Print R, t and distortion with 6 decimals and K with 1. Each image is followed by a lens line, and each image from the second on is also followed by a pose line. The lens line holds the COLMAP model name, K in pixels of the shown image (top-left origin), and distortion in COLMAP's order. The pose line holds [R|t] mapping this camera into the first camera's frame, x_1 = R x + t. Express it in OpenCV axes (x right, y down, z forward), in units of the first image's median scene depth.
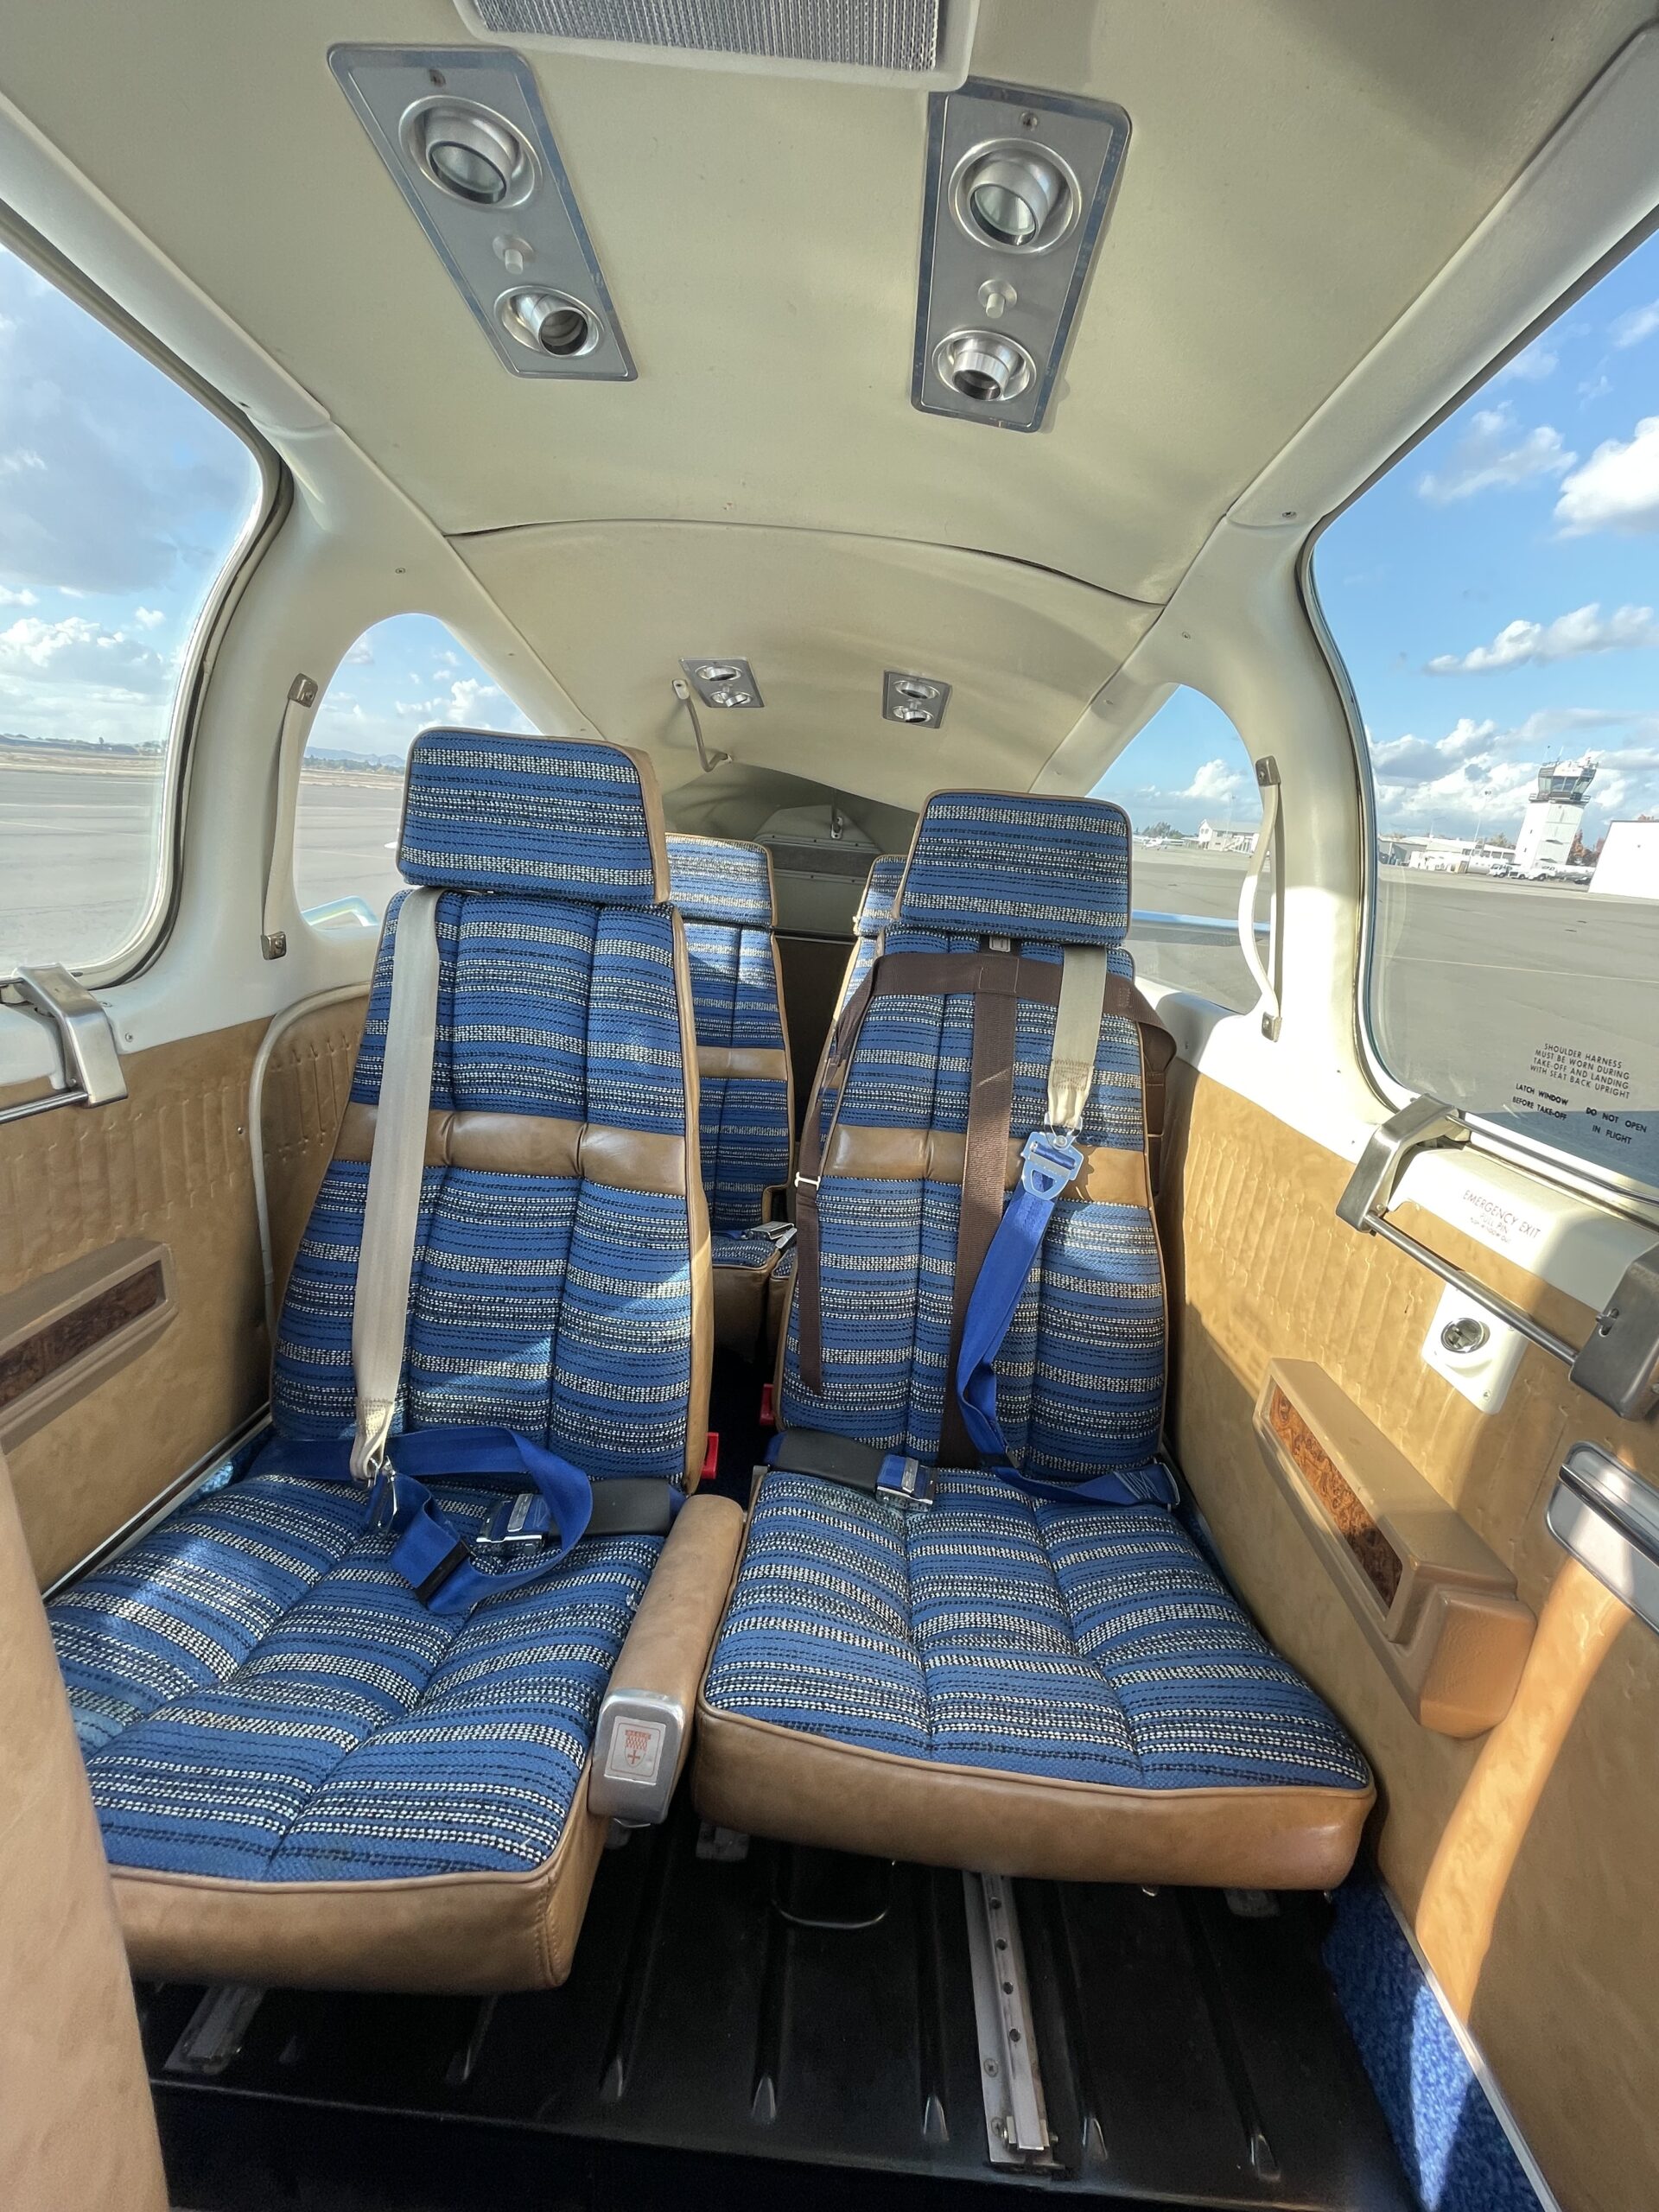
lens RADIAL K [[890.7, 0, 841.2], [0, 890.7, 1112.3], [0, 0, 1]] dist [0.000552, 0.000482]
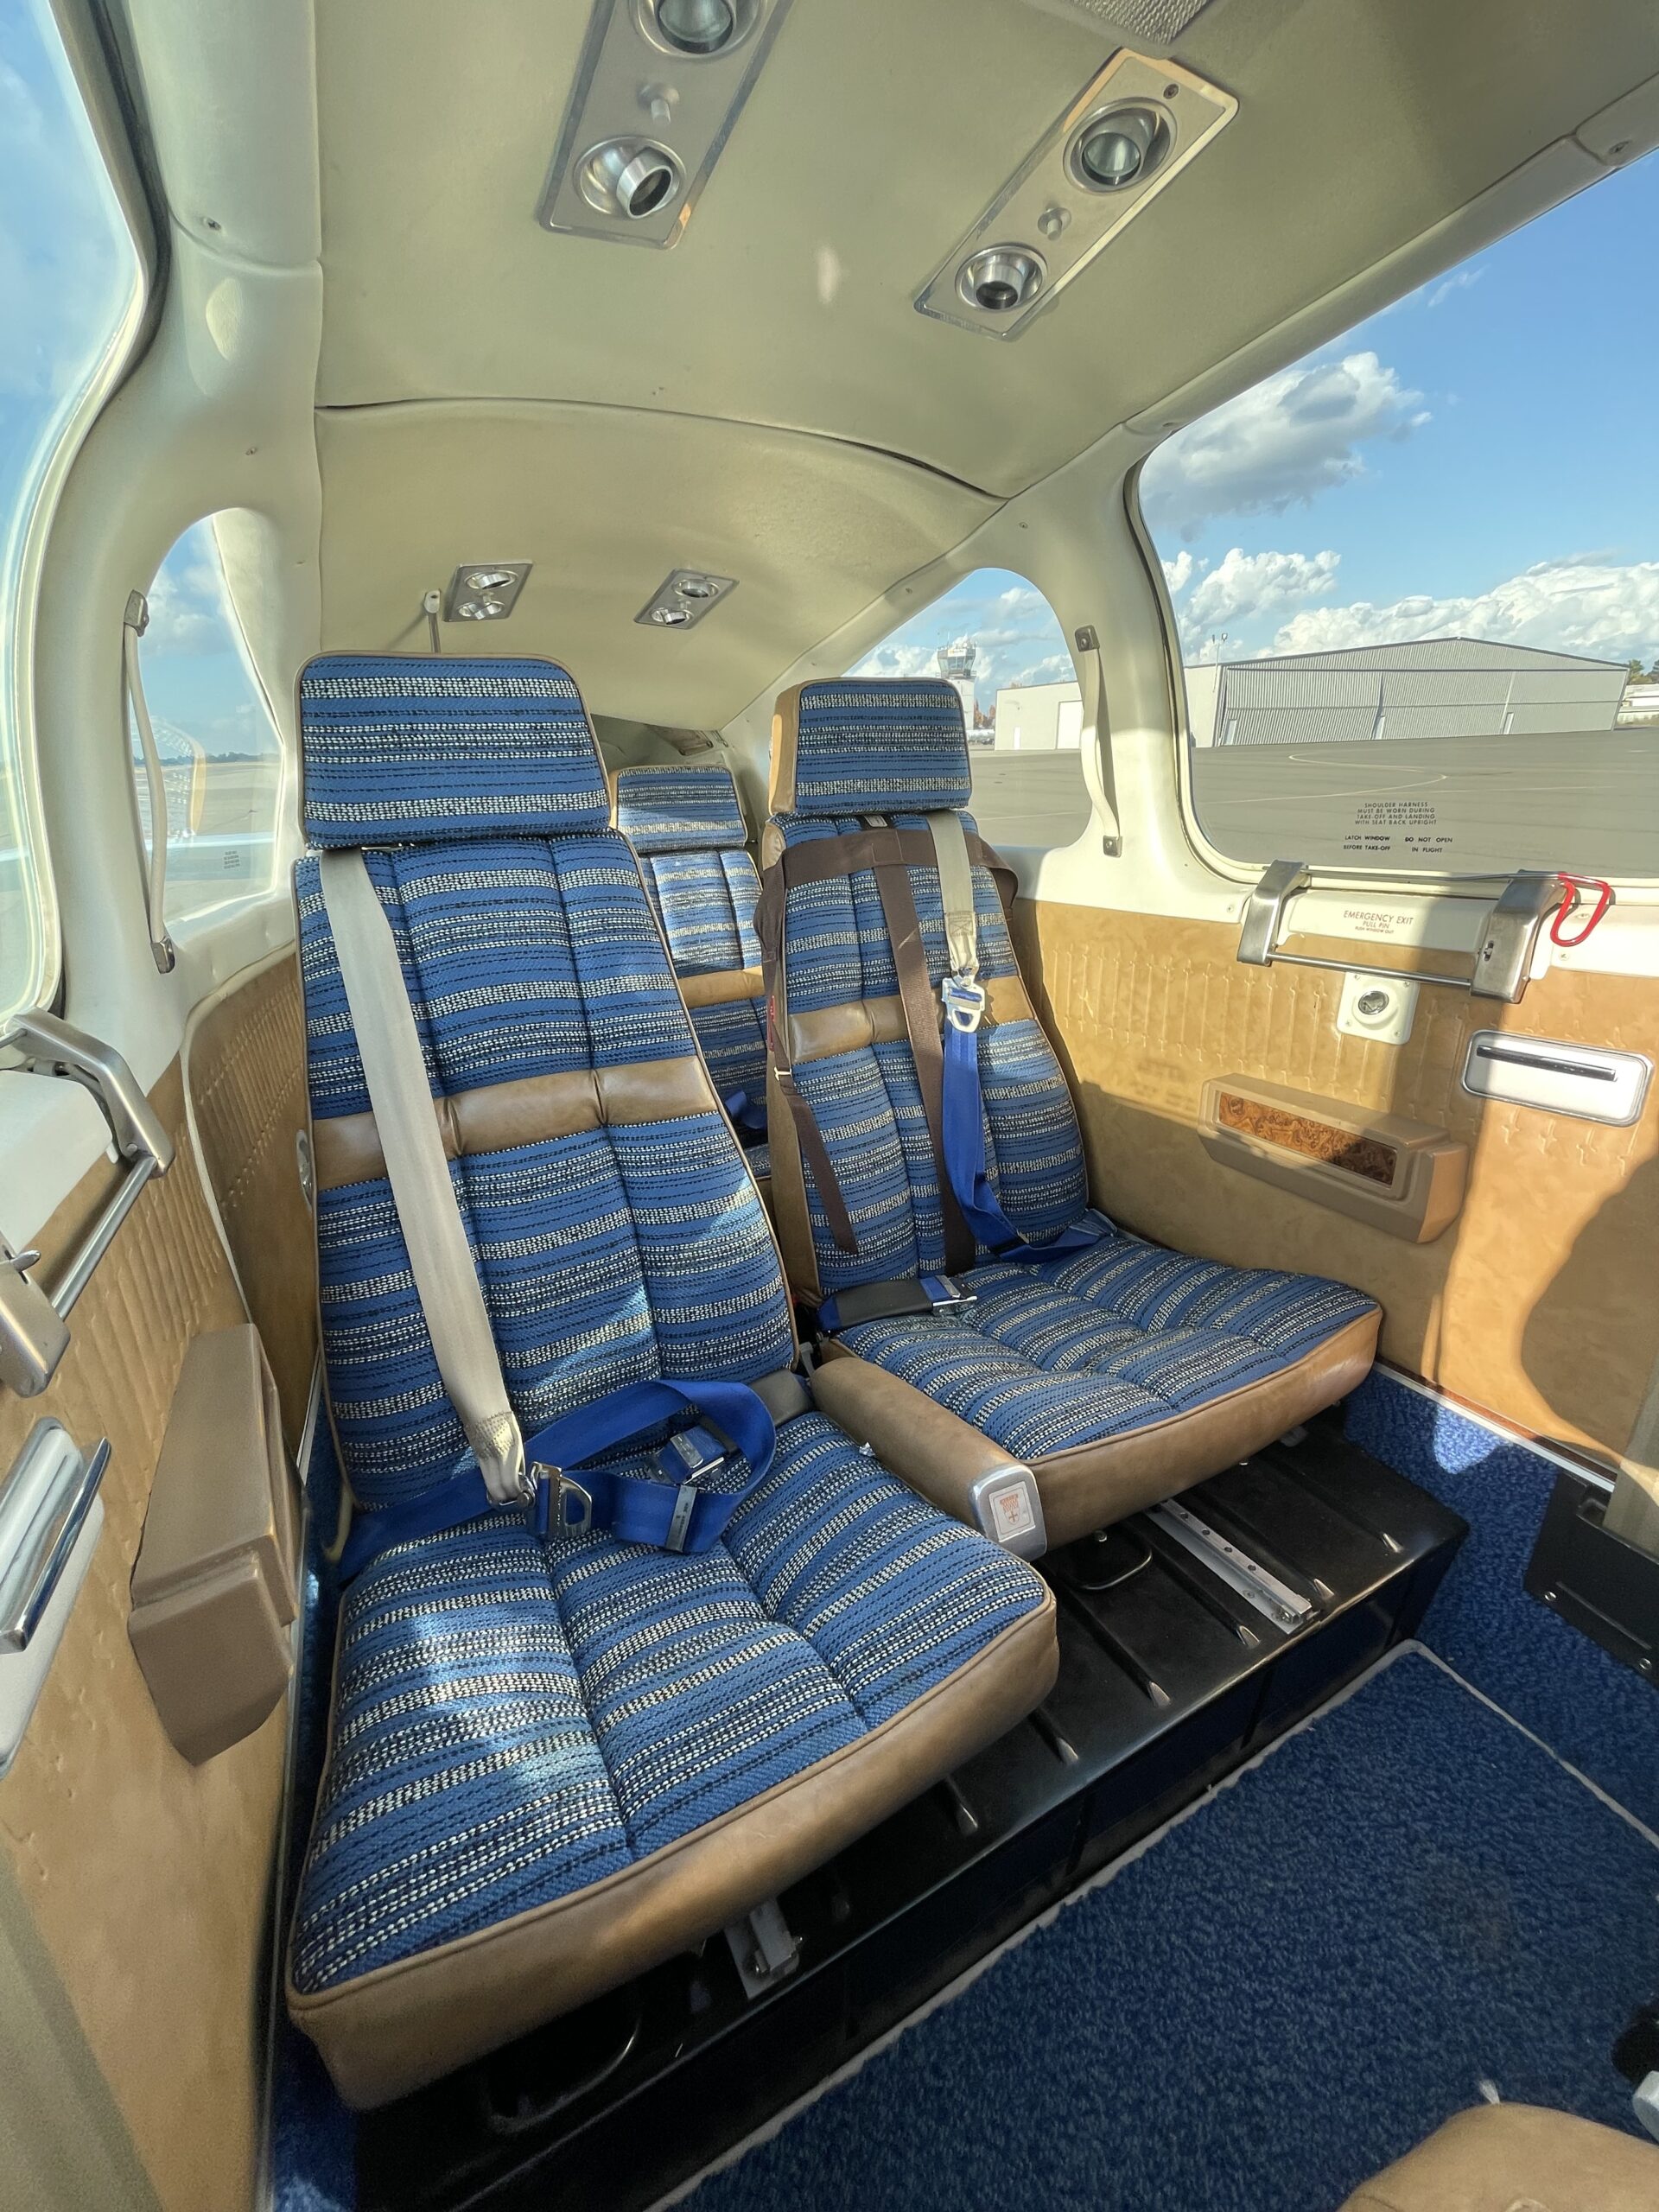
lens RADIAL K [[888.6, 0, 839.4], [0, 888.6, 1110.2], [0, 0, 1]] dist [-0.003601, 0.000448]
pose [[0.857504, -0.291641, 0.423830, -0.492977], [0.256371, 0.956465, 0.139455, -0.011641], [-0.446049, -0.010926, 0.894942, 0.031051]]
